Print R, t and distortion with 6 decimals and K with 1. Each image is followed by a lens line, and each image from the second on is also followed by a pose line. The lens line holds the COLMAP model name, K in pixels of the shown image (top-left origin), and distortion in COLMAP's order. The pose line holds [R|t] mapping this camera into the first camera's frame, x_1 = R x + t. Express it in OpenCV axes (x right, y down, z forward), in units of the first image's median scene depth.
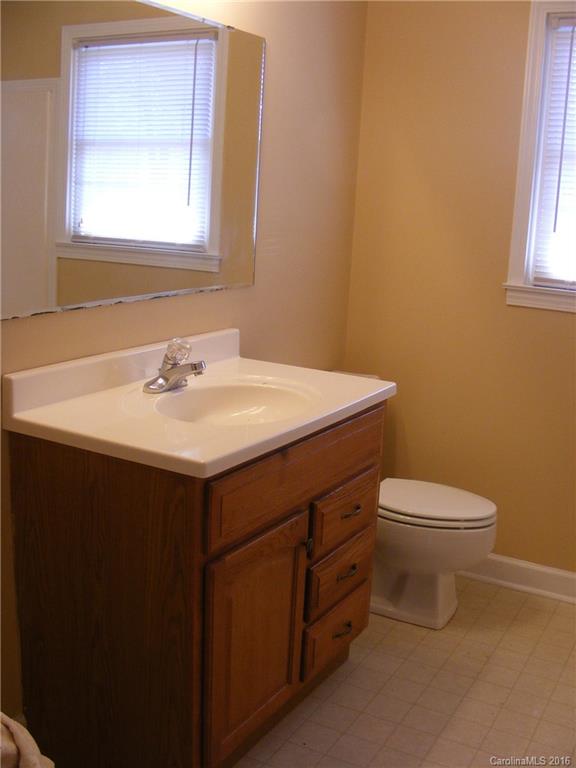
lens RADIAL K [[886.0, 0, 288.2], [0, 886.0, 400.0], [0, 0, 1]] dist [-0.285129, 0.326132]
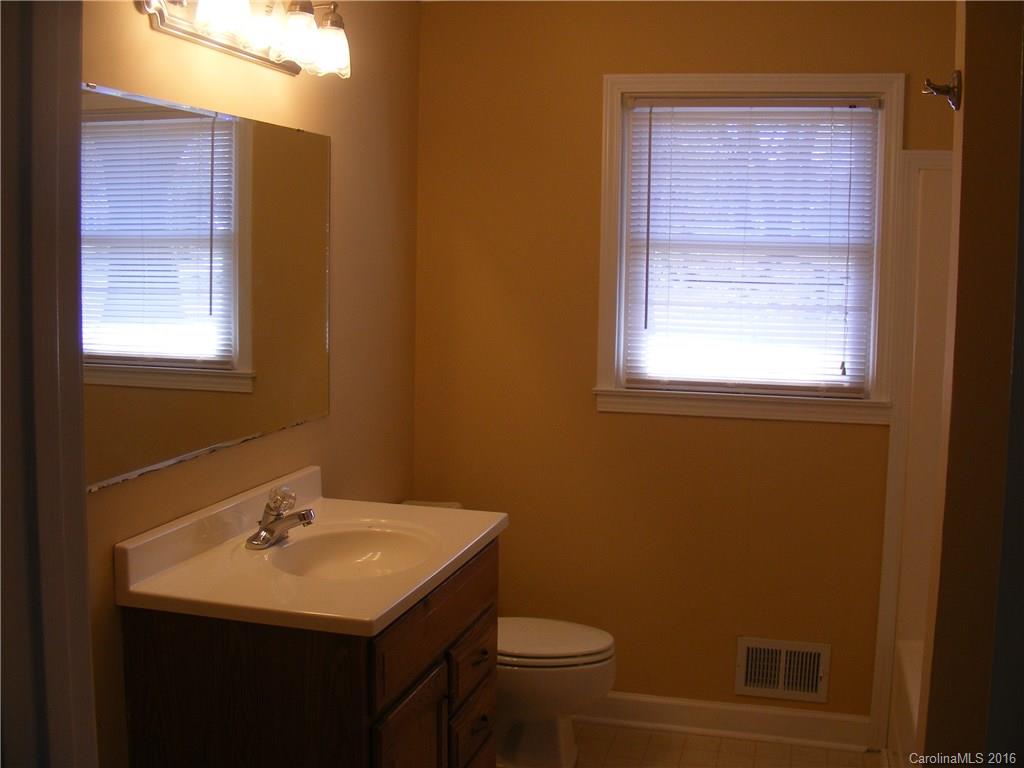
lens RADIAL K [[1181.3, 0, 512.0], [0, 1181.3, 384.0], [0, 0, 1]] dist [-0.285129, 0.326132]
pose [[0.968593, -0.061694, 0.240877, -0.145109], [0.087944, 0.991115, -0.099784, -0.027653], [-0.232581, 0.117833, 0.965413, -0.184148]]
